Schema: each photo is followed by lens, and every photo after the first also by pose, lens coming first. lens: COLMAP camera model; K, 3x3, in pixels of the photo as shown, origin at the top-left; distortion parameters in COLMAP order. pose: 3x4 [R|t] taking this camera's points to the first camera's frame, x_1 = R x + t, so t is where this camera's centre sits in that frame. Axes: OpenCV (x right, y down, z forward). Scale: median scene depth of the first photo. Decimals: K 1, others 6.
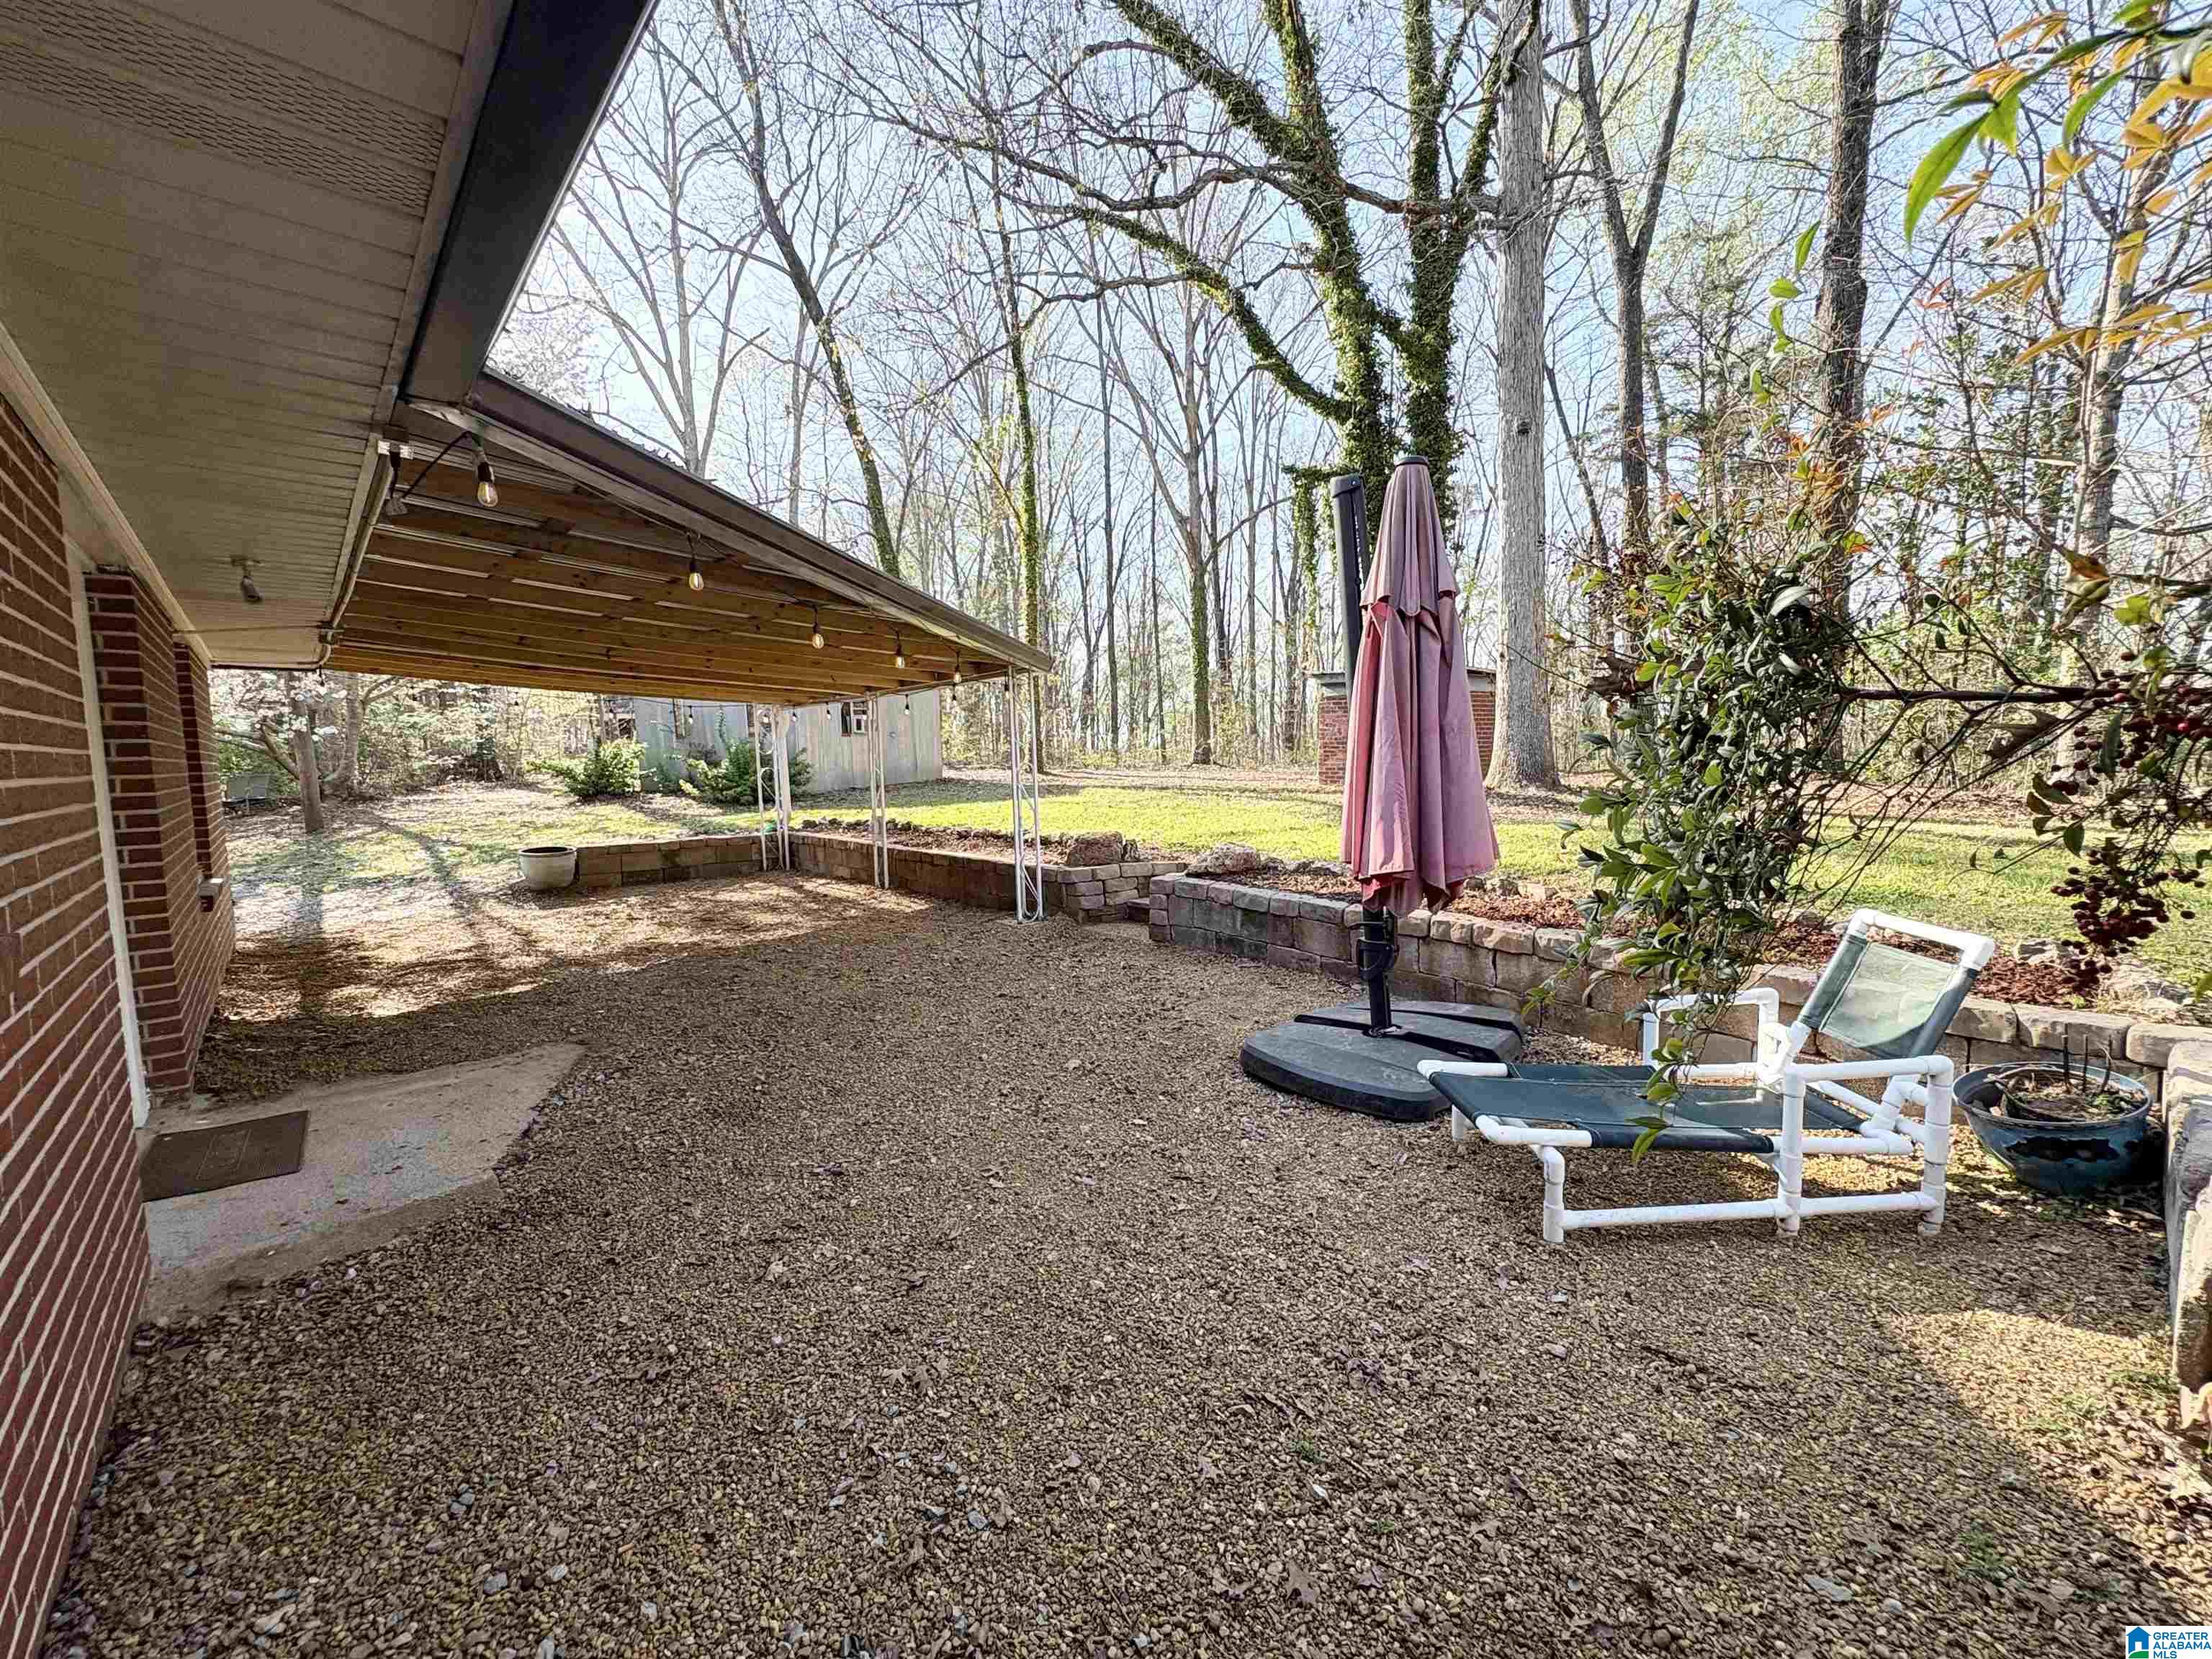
lens RADIAL K [[885.0, 0, 1105.3], [0, 885.0, 826.3], [0, 0, 1]] dist [0.001113, 0.000027]
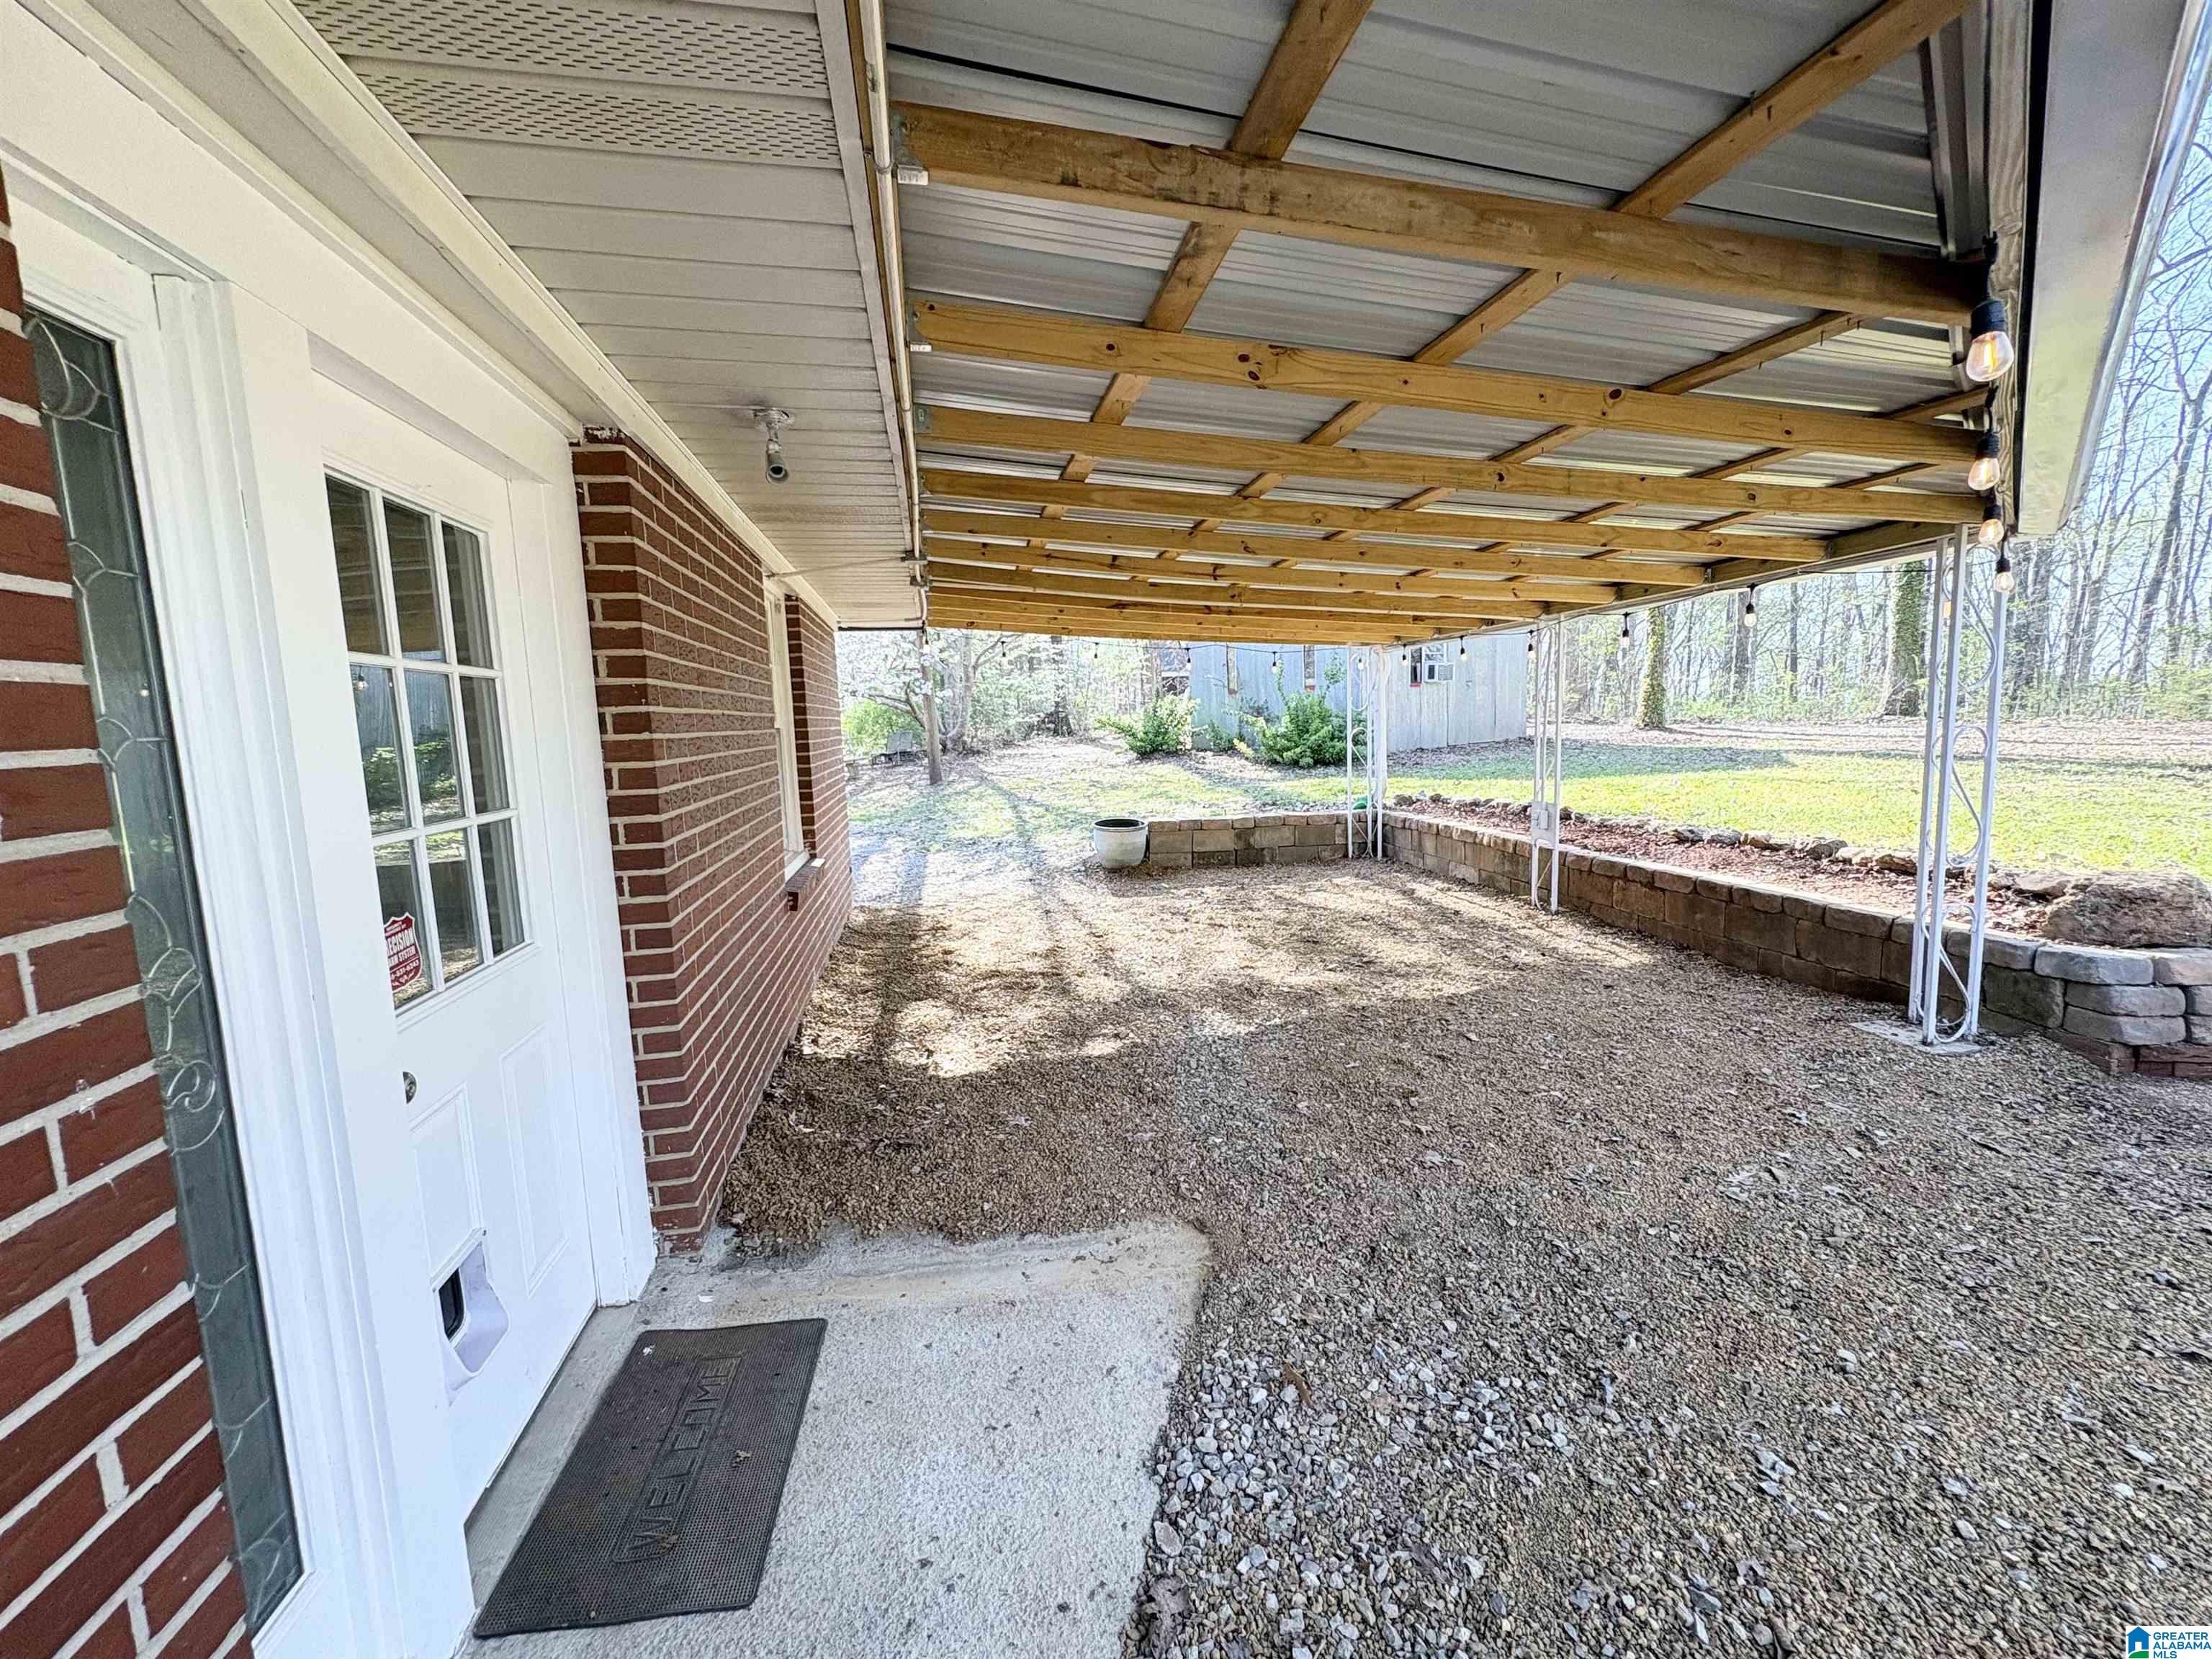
lens RADIAL K [[885.0, 0, 1105.3], [0, 885.0, 826.3], [0, 0, 1]] dist [0.001113, 0.000027]
pose [[0.848460, 0.058200, -0.526050, -0.165375], [-0.030081, 0.997632, 0.061856, -0.022720], [0.528405, -0.036658, 0.848201, 0.226733]]
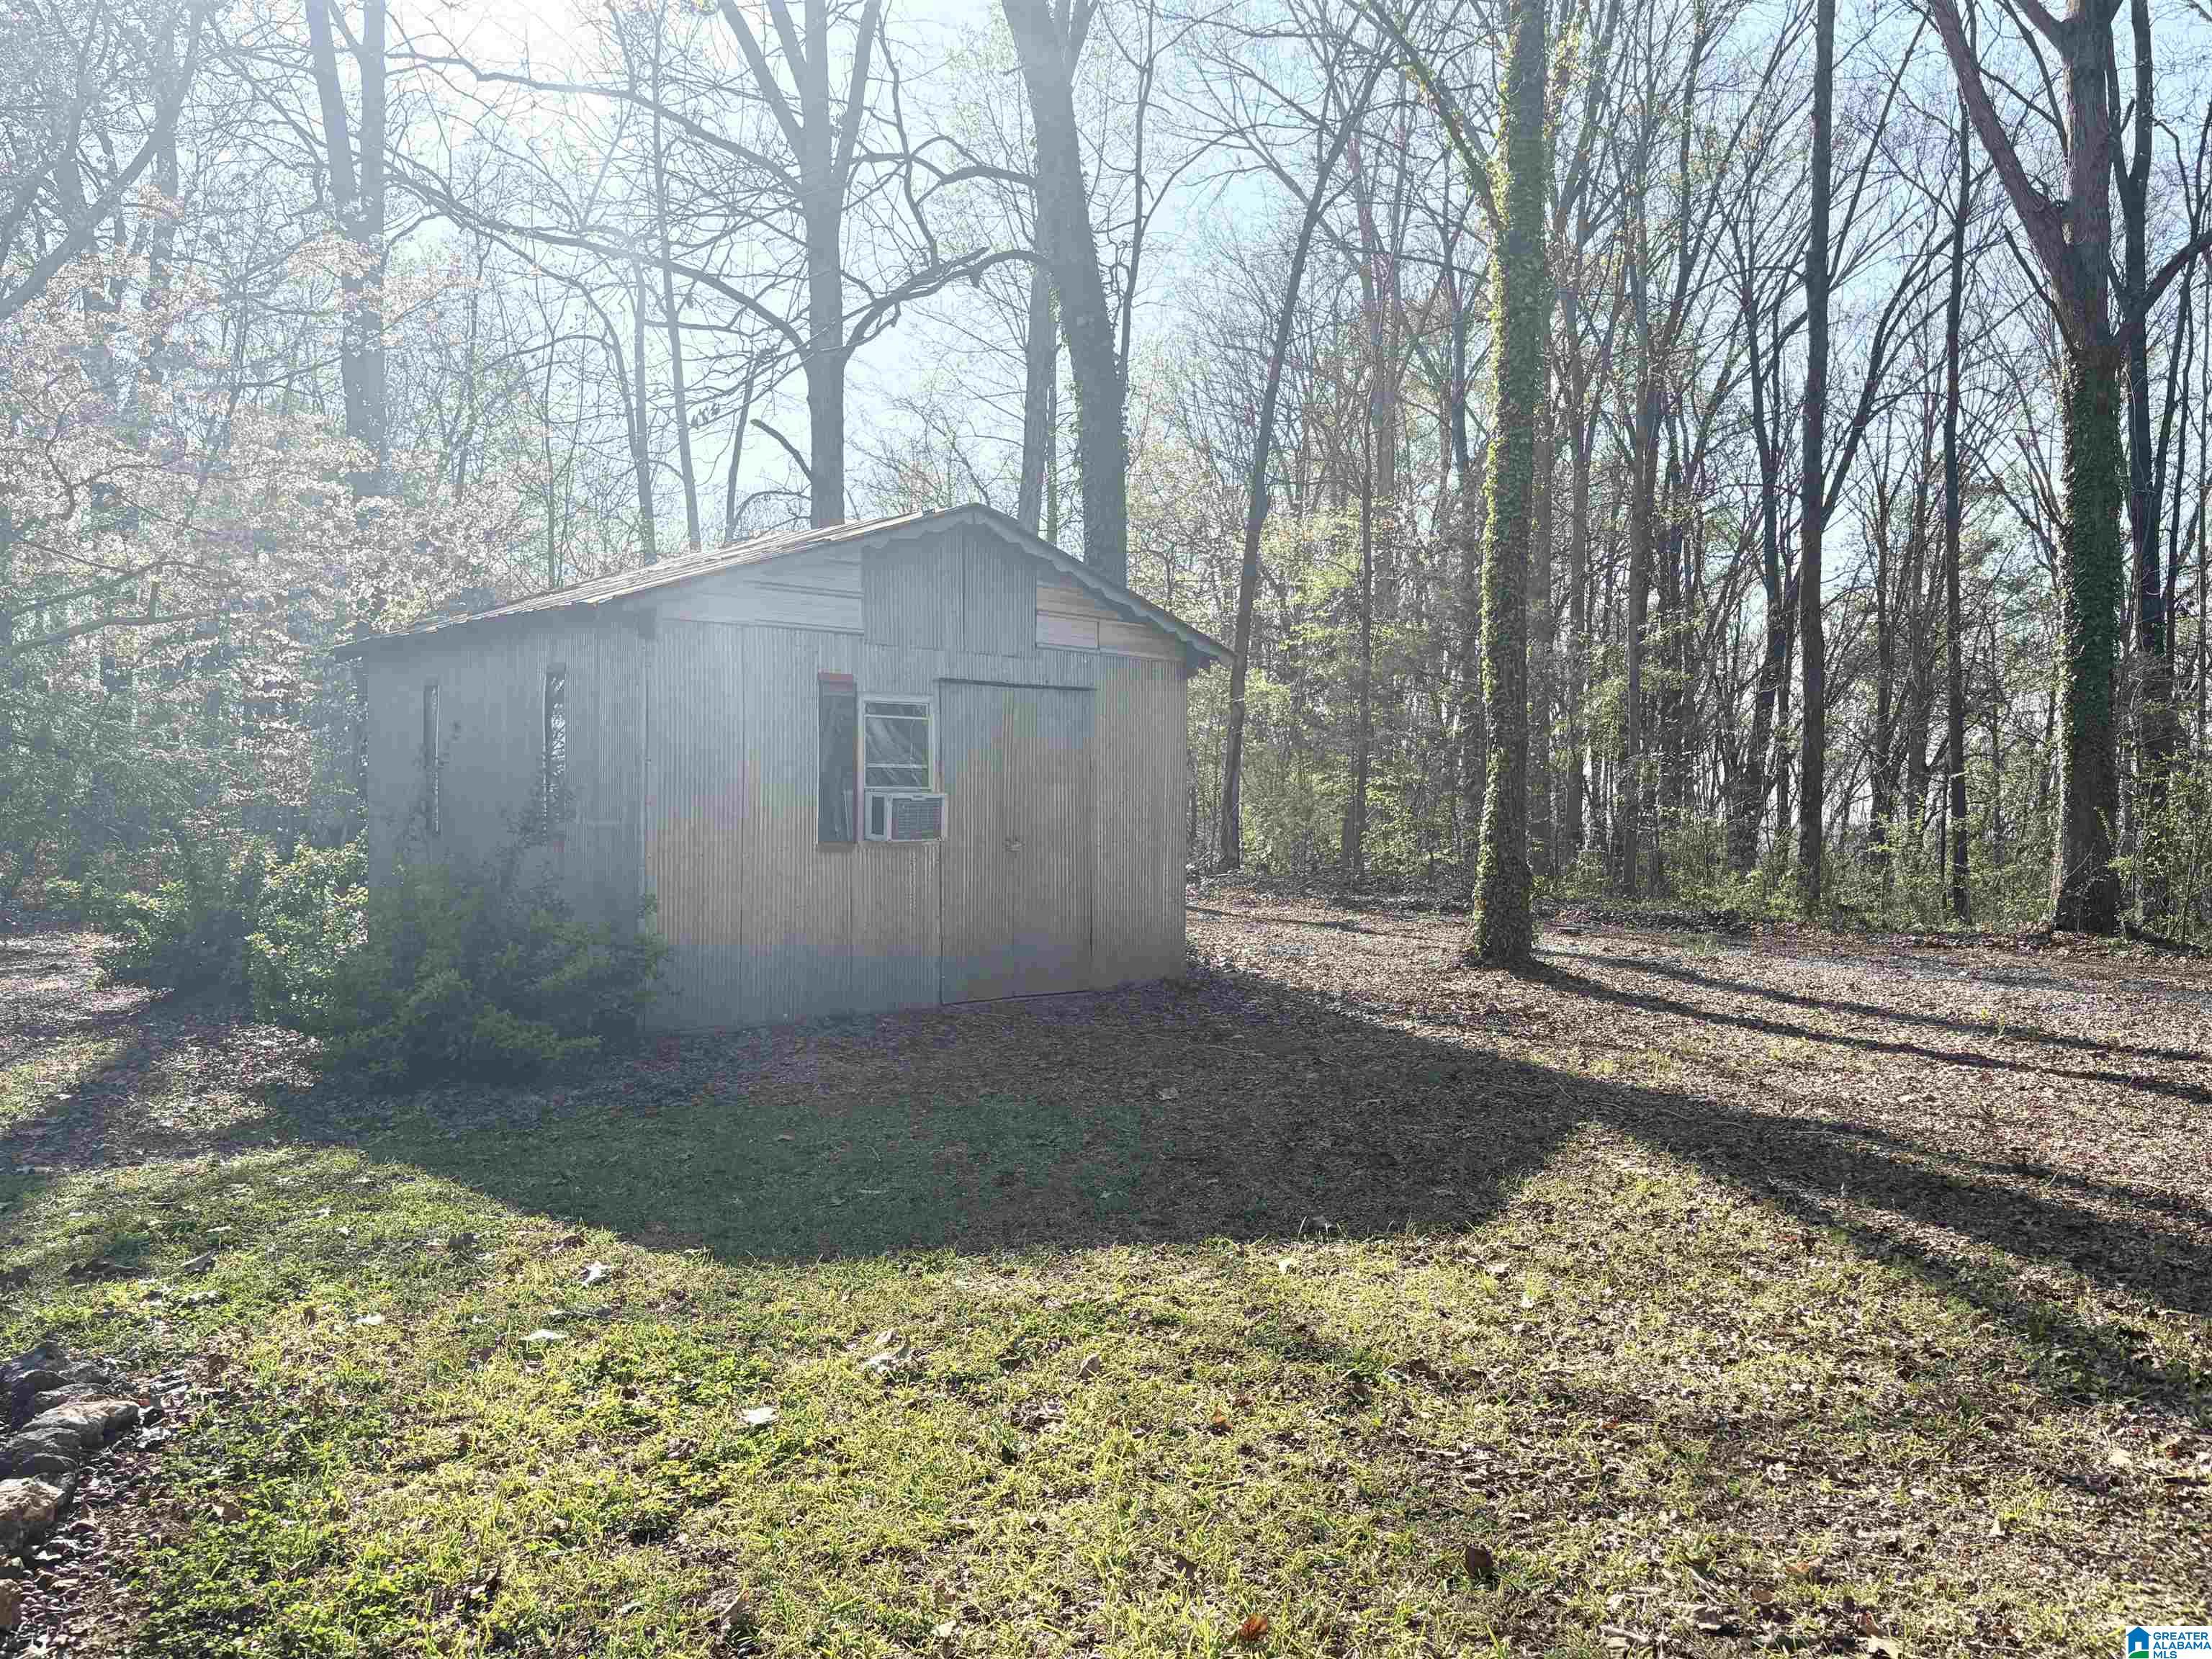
lens RADIAL K [[1717.3, 0, 1106.0], [0, 1717.3, 829.5], [0, 0, 1]] dist [0.003802, -0.000529]
pose [[0.921373, 0.038034, -0.386814, 0.057188], [-0.068076, 0.995609, -0.064260, -0.136799], [0.382671, 0.085540, 0.919916, 0.842184]]
